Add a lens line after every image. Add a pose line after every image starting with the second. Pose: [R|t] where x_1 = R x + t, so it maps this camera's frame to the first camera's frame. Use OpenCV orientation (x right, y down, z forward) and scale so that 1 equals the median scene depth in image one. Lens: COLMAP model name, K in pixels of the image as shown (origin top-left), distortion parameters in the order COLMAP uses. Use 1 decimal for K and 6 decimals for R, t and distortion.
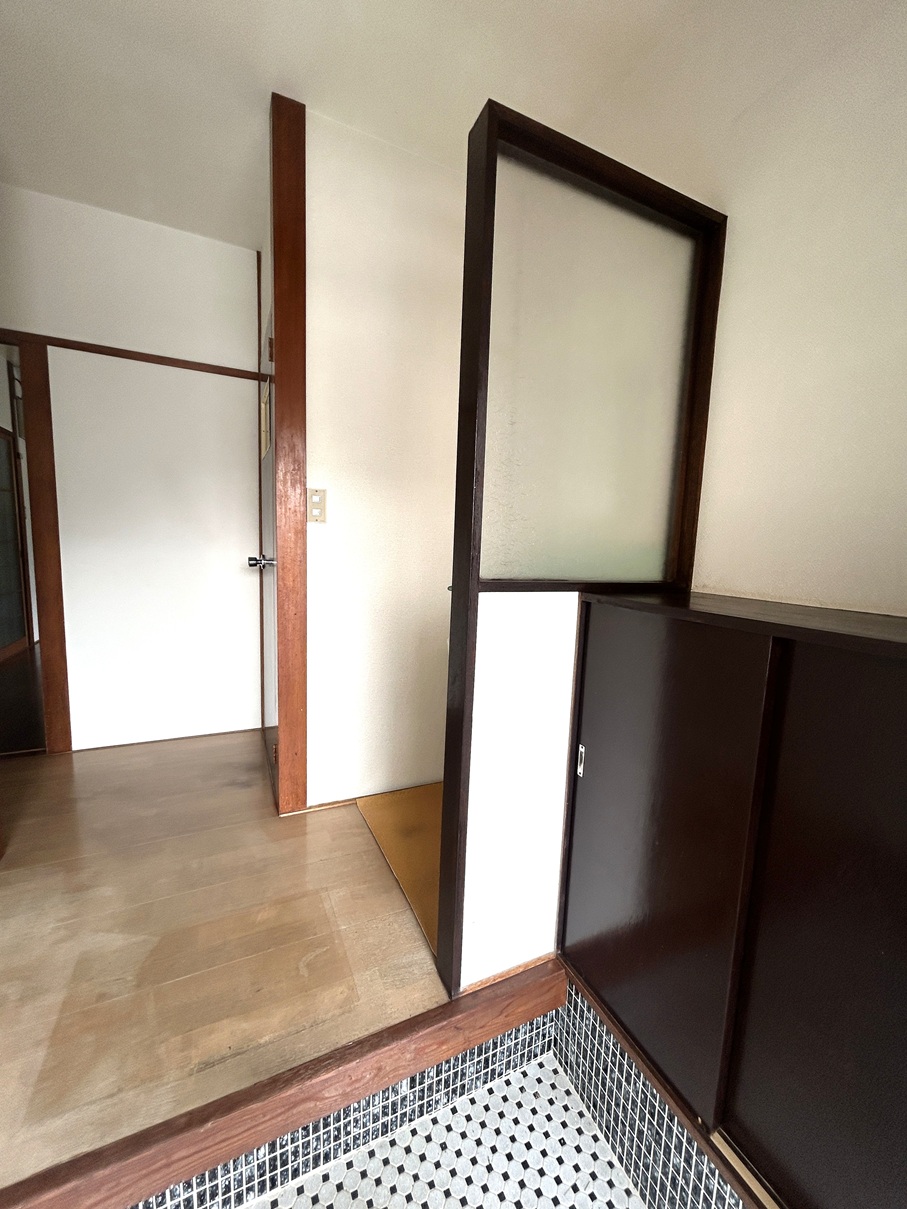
lens RADIAL K [[482.3, 0, 451.4], [0, 482.3, 602.6], [0, 0, 1]] dist [-0.011131, 0.001157]
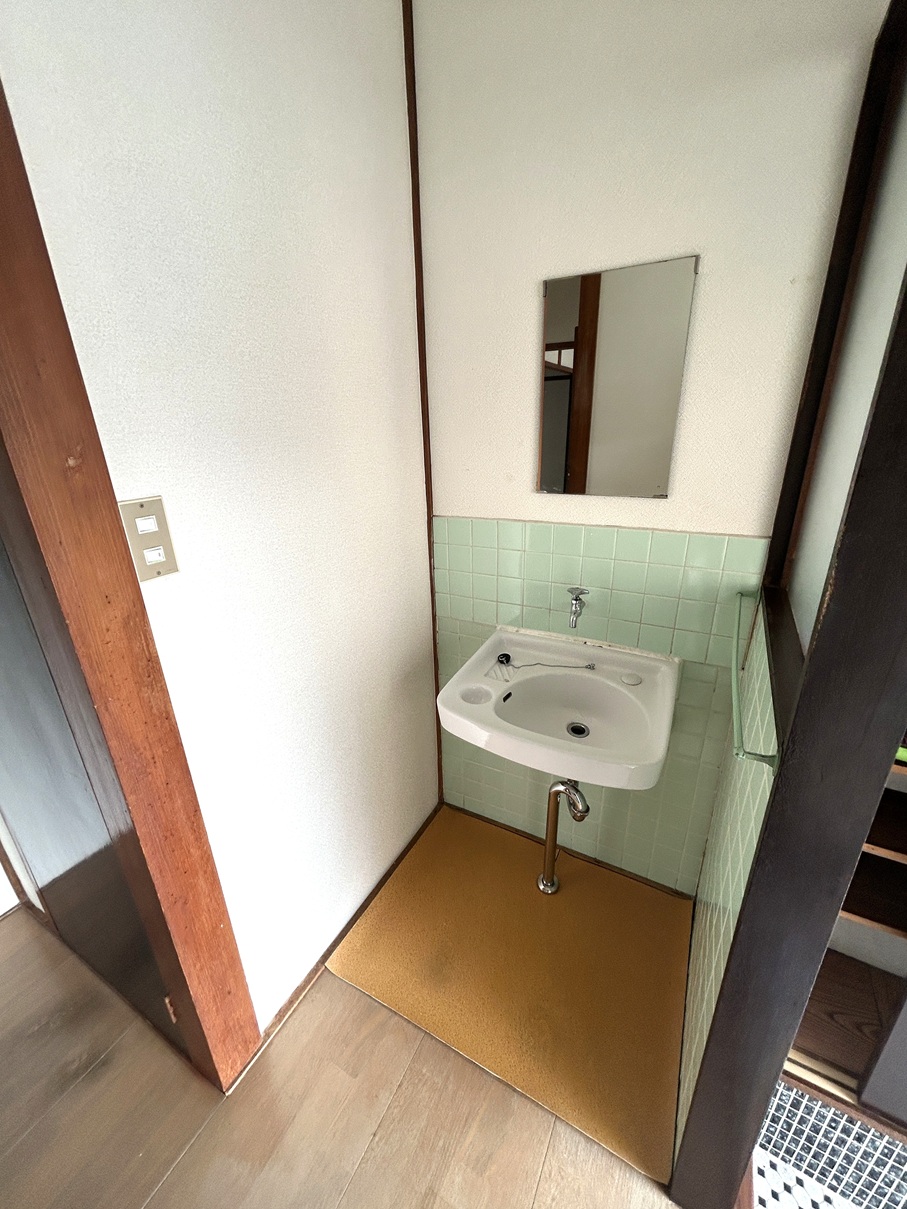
lens RADIAL K [[482.3, 0, 454.3], [0, 482.3, 605.1], [0, 0, 1]] dist [-0.011131, 0.001157]
pose [[0.808997, -0.257741, 0.528293, -0.302140], [0.134188, 0.955990, 0.260915, -0.220829], [-0.572291, -0.140189, 0.807979, 0.501182]]
